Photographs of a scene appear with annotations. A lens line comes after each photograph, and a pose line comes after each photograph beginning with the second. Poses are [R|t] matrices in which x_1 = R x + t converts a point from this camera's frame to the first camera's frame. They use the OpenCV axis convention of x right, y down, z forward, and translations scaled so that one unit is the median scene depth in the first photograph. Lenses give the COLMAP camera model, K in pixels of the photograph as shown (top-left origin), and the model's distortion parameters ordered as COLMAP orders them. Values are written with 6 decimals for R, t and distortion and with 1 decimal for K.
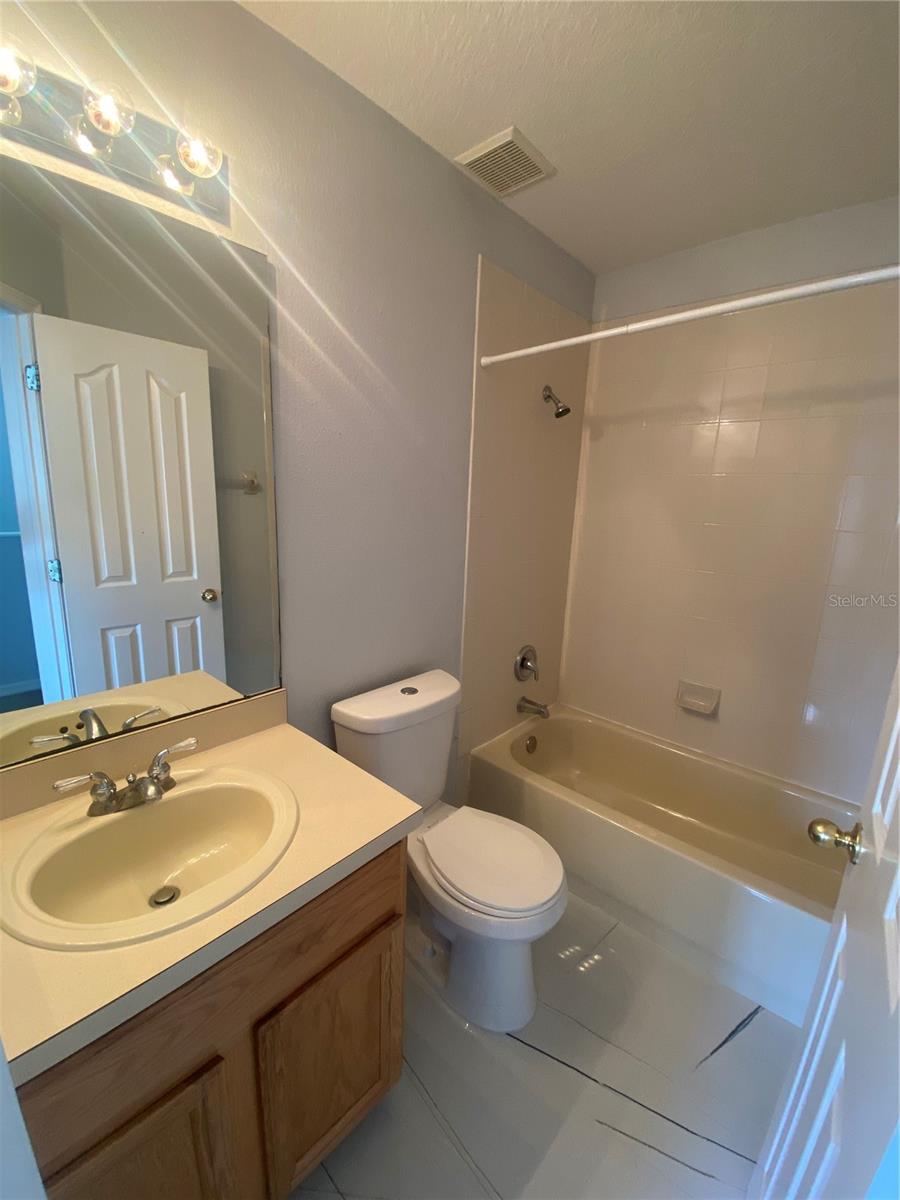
lens RADIAL K [[496.1, 0, 450.0], [0, 496.1, 600.0], [0, 0, 1]] dist [0.032304, -0.021114]
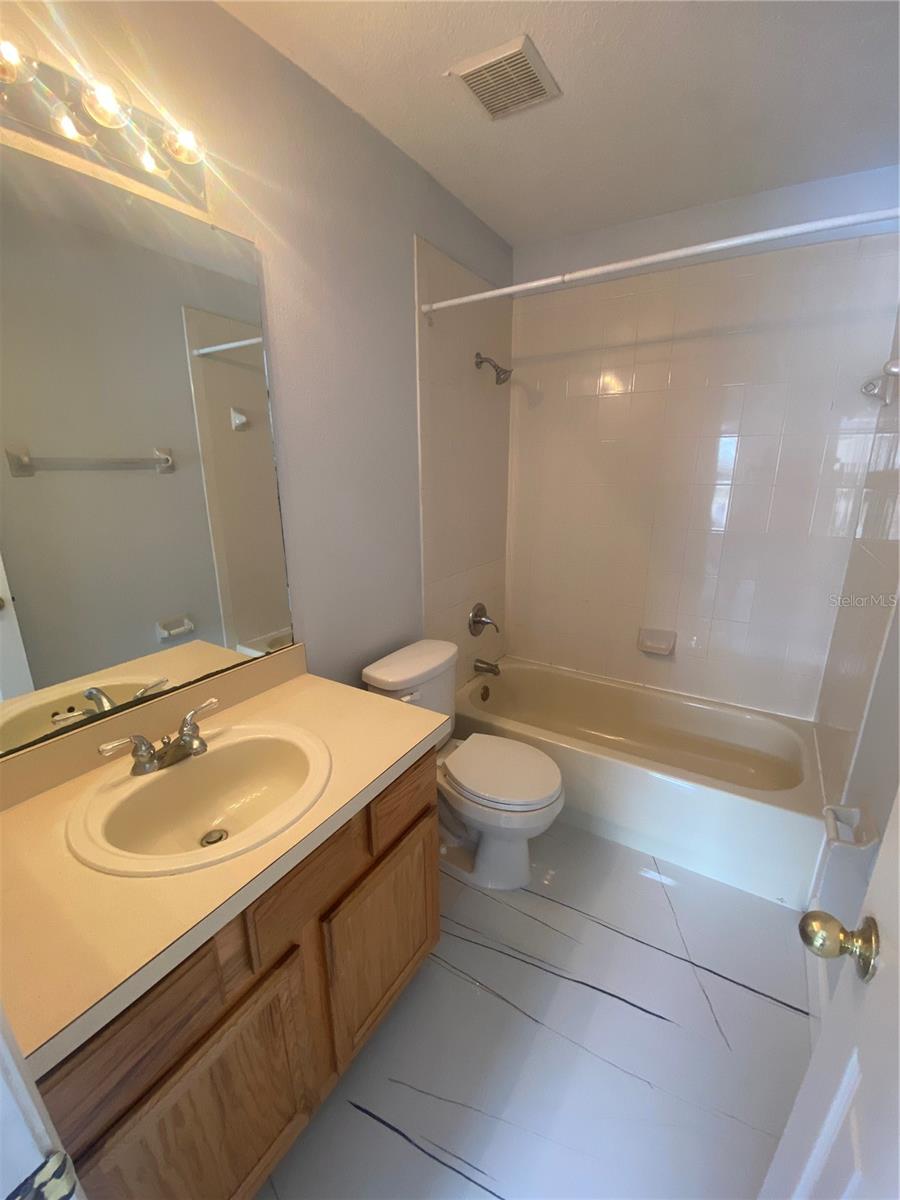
lens RADIAL K [[484.4, 0, 498.9], [0, 484.4, 594.9], [0, 0, 1]] dist [-0.001376, -0.007398]
pose [[0.973701, -0.090135, 0.209244, -0.124534], [0.076562, 0.994455, 0.072100, 0.027194], [-0.214582, -0.054184, 0.975202, -0.143528]]
